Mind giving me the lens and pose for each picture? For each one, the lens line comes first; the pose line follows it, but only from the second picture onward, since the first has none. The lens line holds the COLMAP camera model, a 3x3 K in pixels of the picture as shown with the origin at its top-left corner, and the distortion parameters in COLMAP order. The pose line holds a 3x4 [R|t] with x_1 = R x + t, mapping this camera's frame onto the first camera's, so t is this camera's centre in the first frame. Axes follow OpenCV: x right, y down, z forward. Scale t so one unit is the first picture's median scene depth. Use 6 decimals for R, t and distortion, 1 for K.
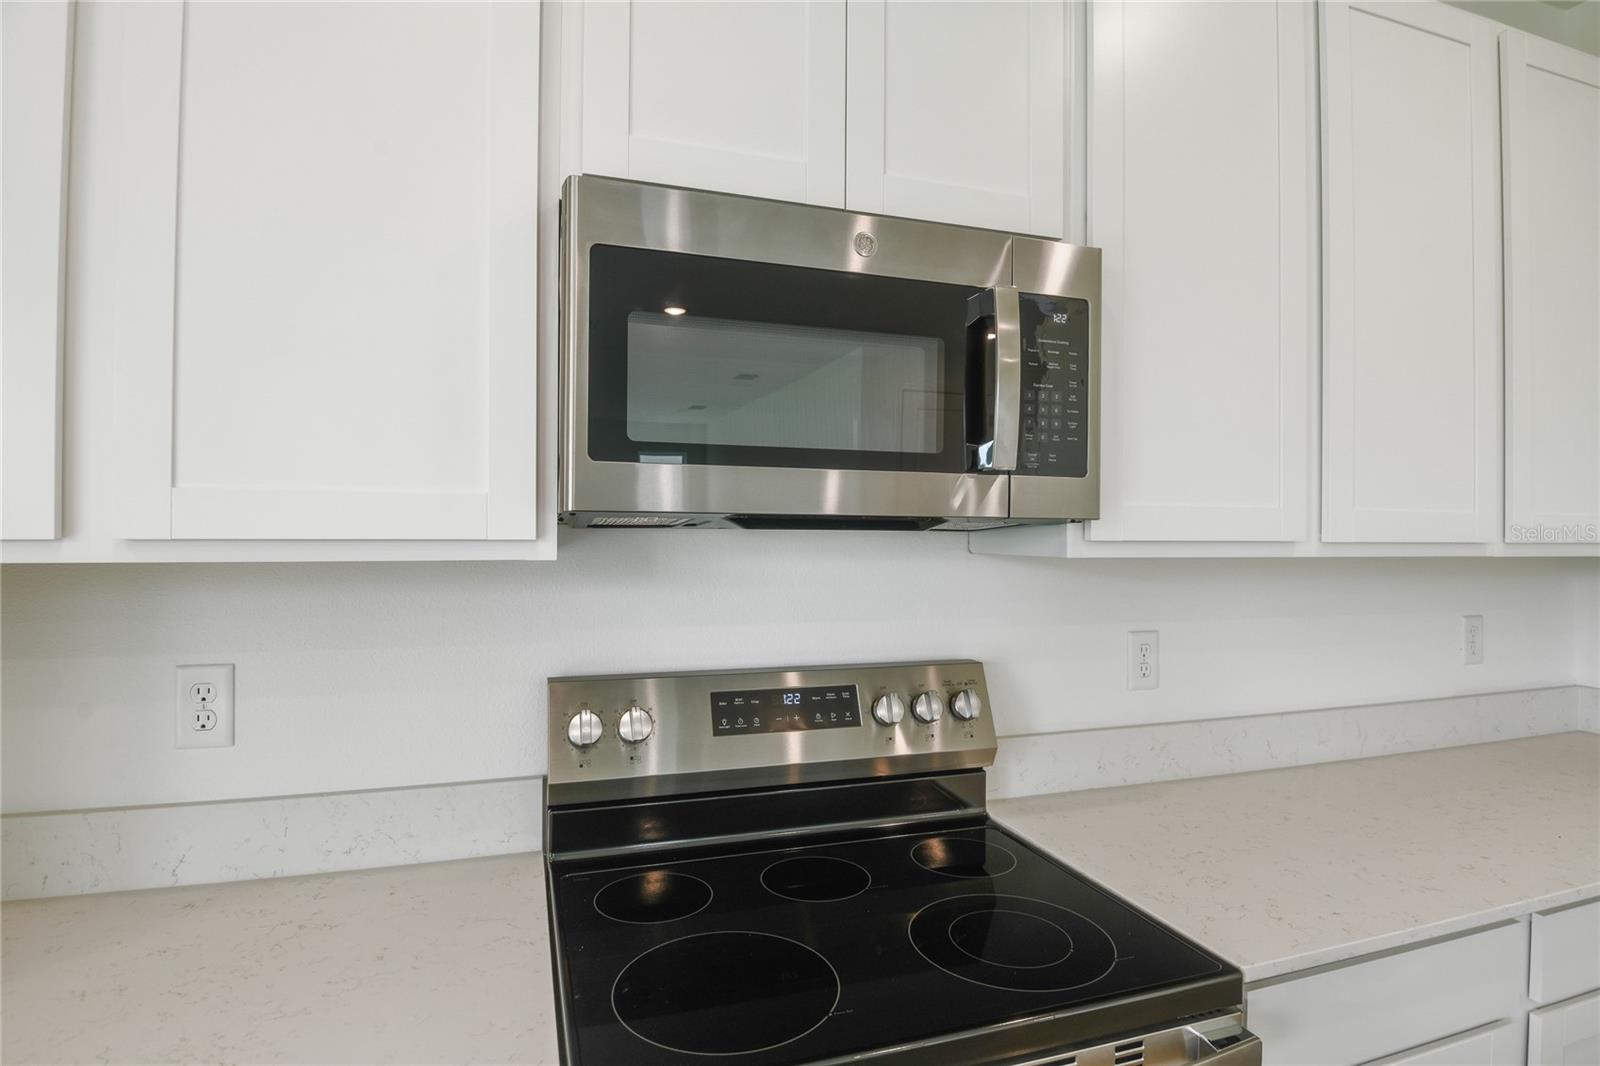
lens RADIAL K [[824.0, 0, 791.8], [0, 824.0, 534.1], [0, 0, 1]] dist [-0.033432, -0.000251]
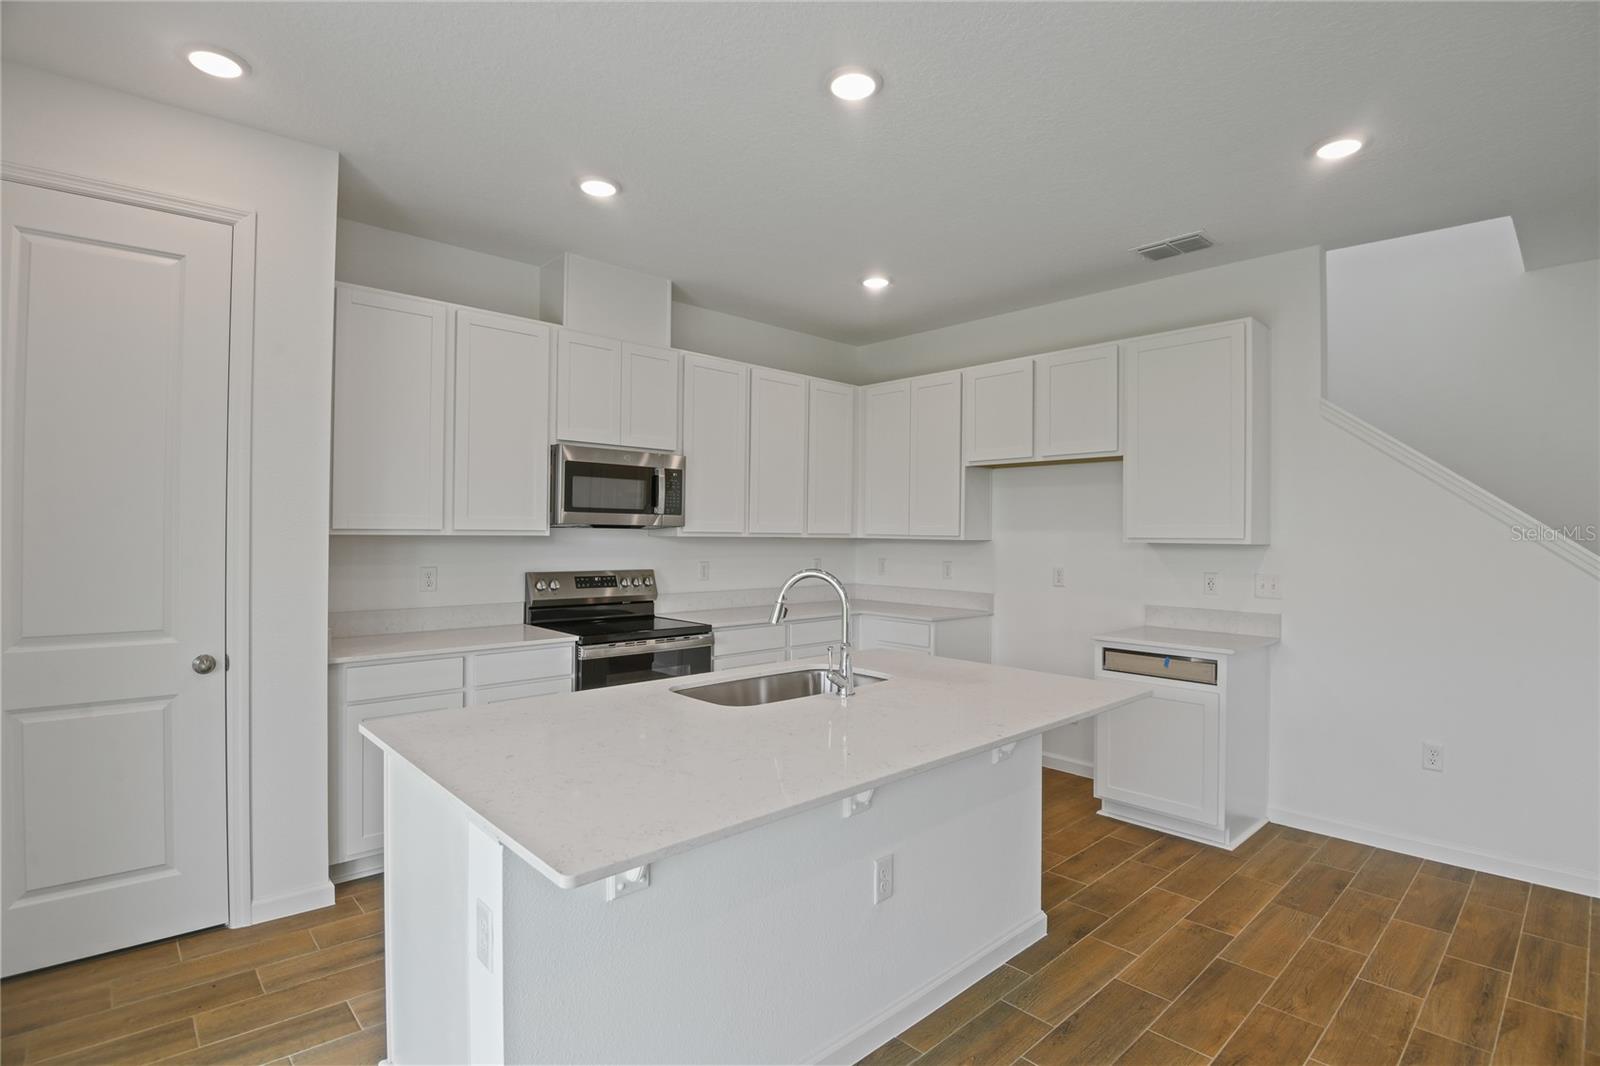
lens RADIAL K [[772.6, 0, 797.1], [0, 772.6, 526.9], [0, 0, 1]] dist [-0.001034, -0.000286]
pose [[0.907158, 0.008850, 0.420697, -0.678421], [-0.004282, 0.999921, -0.011802, 0.025377], [-0.420768, 0.008905, 0.907124, -2.529938]]
